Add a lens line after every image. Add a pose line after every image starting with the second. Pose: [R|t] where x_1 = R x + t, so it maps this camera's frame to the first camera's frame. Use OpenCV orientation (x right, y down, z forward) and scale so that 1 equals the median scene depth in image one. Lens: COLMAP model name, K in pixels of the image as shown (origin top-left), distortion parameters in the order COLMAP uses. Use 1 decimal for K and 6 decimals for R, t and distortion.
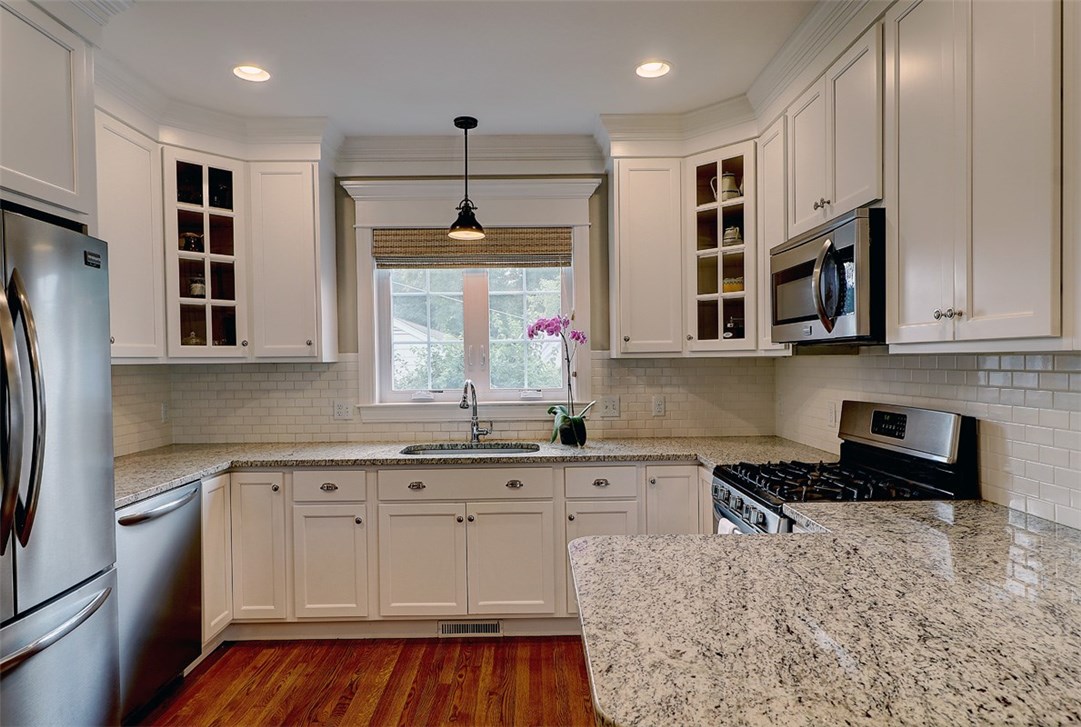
lens RADIAL K [[647.9, 0, 500.0], [0, 647.9, 394.2], [0, 0, 1]] dist [0.004391, -0.002421]
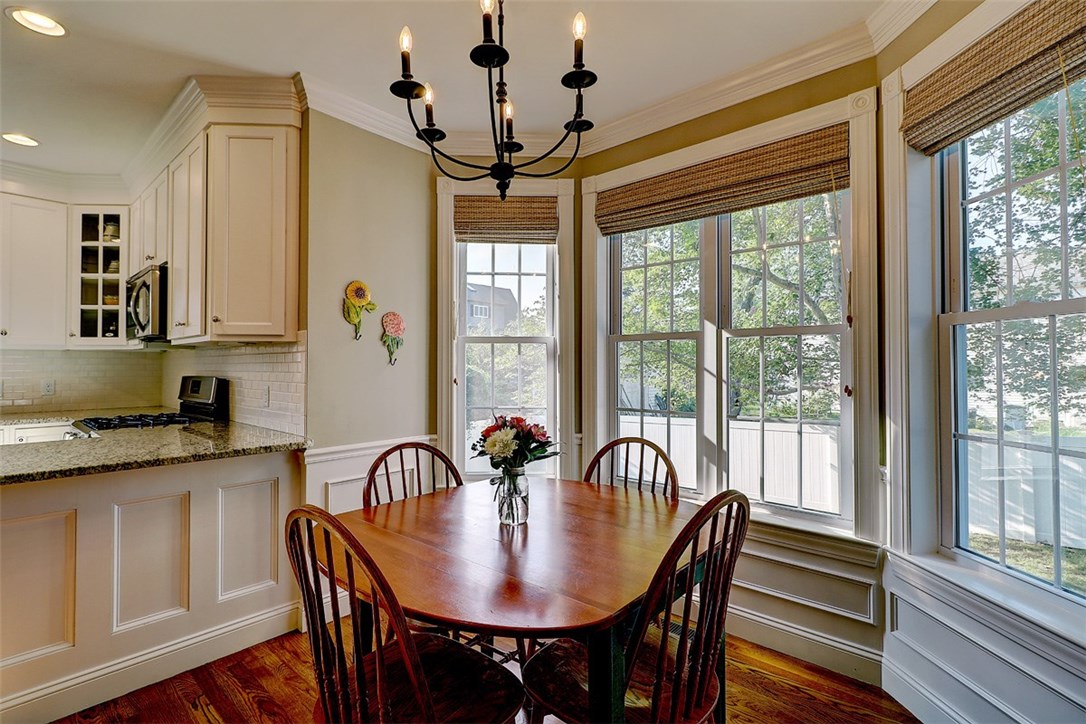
lens RADIAL K [[504.4, 0, 552.4], [0, 504.4, 360.9], [0, 0, 1]] dist [0.004248, -0.001904]
pose [[0.630221, 0.014427, 0.776282, 0.106907], [0.035707, 0.998231, -0.047540, 0.056986], [-0.775594, 0.057680, 0.628591, -0.479133]]
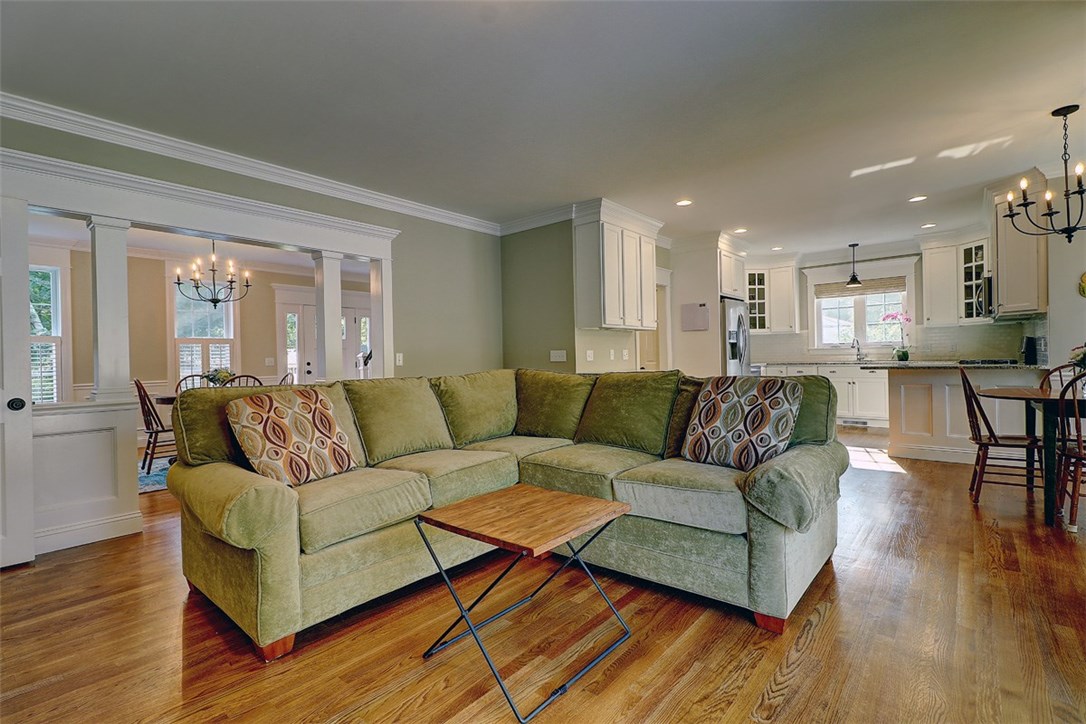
lens RADIAL K [[504.4, 0, 537.7], [0, 504.4, 358.2], [0, 0, 1]] dist [0.004248, -0.001904]
pose [[0.790908, -0.007913, -0.611884, 0.203750], [-0.016218, 0.999294, -0.033887, 0.163816], [0.611720, 0.036725, 0.790221, -1.551146]]
